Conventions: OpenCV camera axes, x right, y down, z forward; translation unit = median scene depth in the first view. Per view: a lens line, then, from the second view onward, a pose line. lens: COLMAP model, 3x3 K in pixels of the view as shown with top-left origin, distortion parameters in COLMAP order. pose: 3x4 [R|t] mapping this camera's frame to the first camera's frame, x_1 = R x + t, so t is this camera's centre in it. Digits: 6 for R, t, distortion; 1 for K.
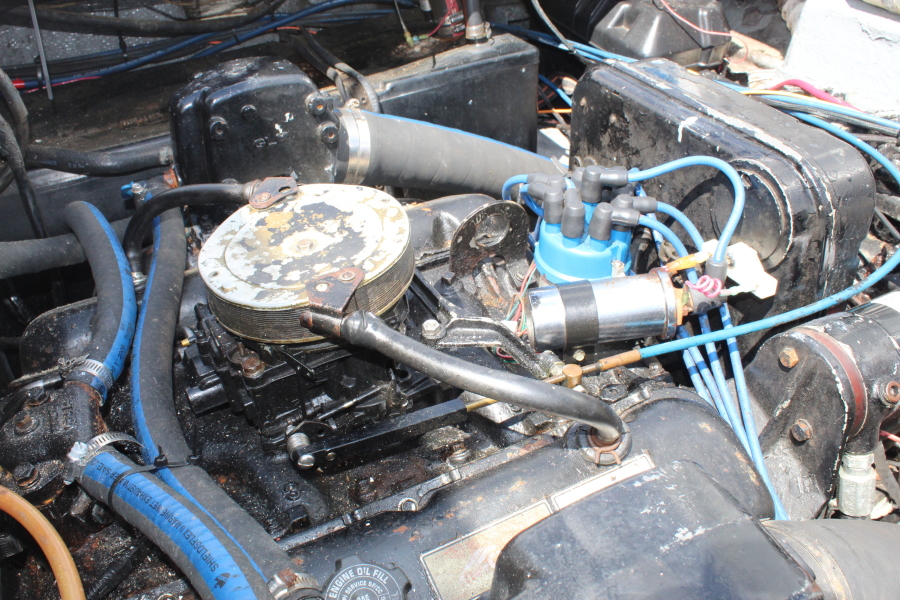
lens RADIAL K [[847.0, 0, 453.1], [0, 847.0, 294.6], [0, 0, 1]] dist [-0.090849, 0.000000]
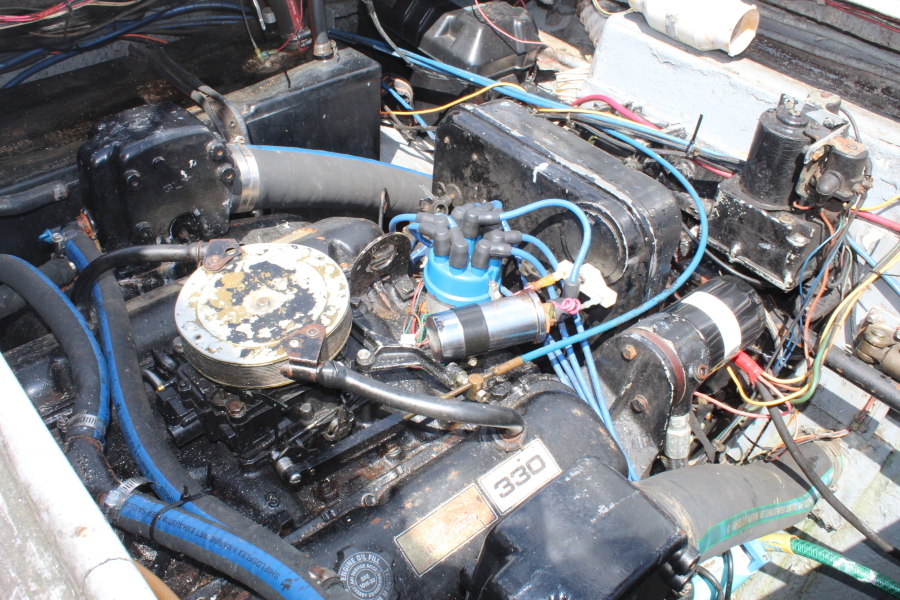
lens RADIAL K [[847.0, 0, 454.1], [0, 847.0, 299.5], [0, 0, 1]] dist [-0.090849, 0.000000]
pose [[0.965654, -0.082760, 0.246297, -0.194041], [0.061115, 0.993668, 0.094277, -0.150044], [-0.252540, -0.075987, 0.964598, -0.232181]]
